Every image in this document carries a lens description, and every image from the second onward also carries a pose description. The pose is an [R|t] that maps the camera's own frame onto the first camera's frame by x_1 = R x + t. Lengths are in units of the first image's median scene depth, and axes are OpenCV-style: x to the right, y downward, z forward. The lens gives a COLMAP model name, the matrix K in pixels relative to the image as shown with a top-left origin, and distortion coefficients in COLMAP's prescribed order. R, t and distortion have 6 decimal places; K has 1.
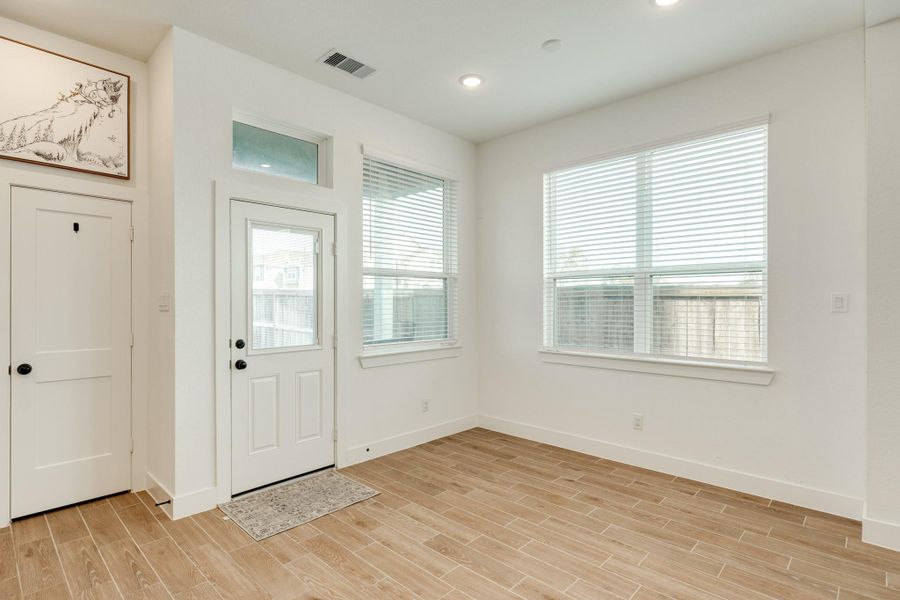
lens RADIAL K [[454.6, 0, 449.3], [0, 454.6, 303.3], [0, 0, 1]] dist [-0.001368, 0.000753]
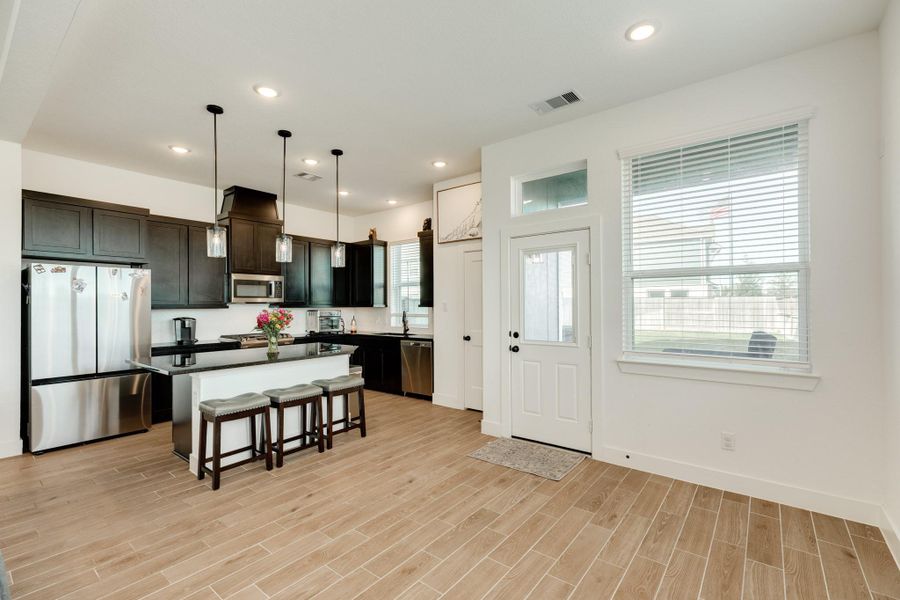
lens RADIAL K [[401.8, 0, 448.8], [0, 401.8, 303.0], [0, 0, 1]] dist [0.005567, 0.000248]
pose [[0.084241, -0.008007, -0.996413, 0.855233], [-0.000241, 0.999968, -0.008056, -0.003473], [0.996445, 0.000918, 0.084237, 0.703991]]
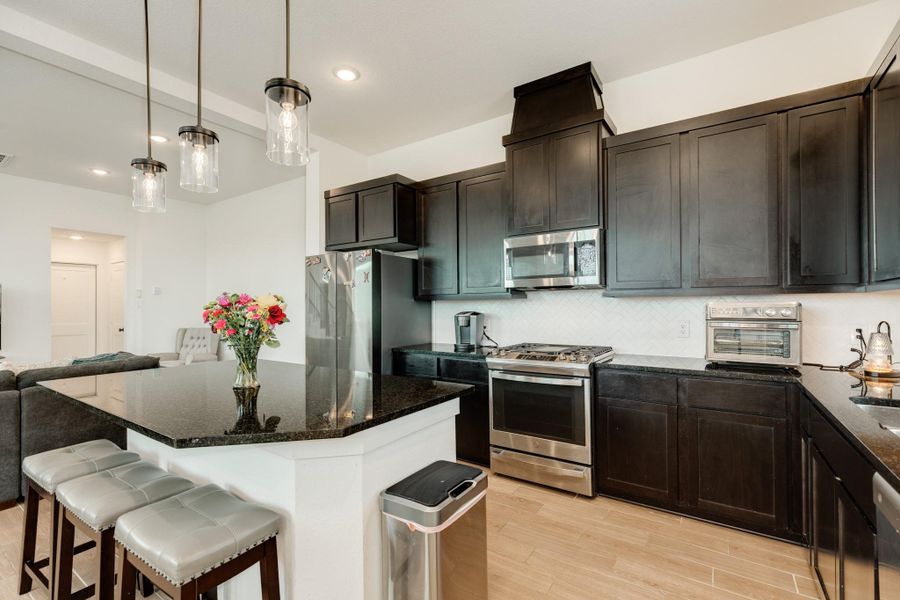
lens RADIAL K [[405.0, 0, 450.0], [0, 405.0, 300.0], [0, 0, 1]] dist [0.002014, 0.000208]
pose [[-0.986416, 0.012024, -0.163824, -0.754178], [0.011887, 0.999928, 0.001819, 0.006416], [0.163834, -0.000153, -0.986488, 0.932720]]
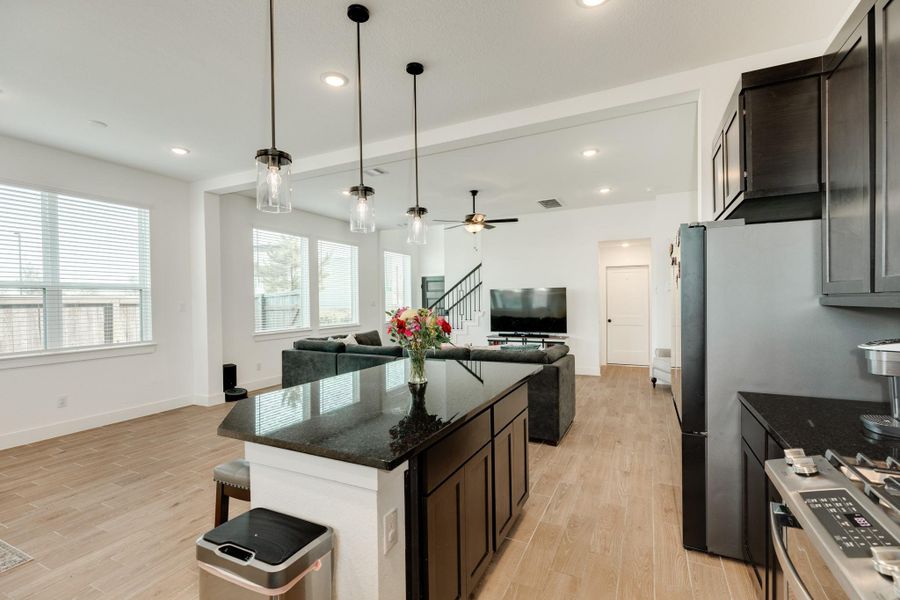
lens RADIAL K [[401.8, 0, 448.8], [0, 401.8, 303.0], [0, 0, 1]] dist [0.005567, 0.000248]
pose [[-0.300941, 0.000257, 0.953643, -1.288478], [0.018898, 0.999805, 0.005694, -0.007259], [-0.953456, 0.019735, -0.300887, 0.362883]]
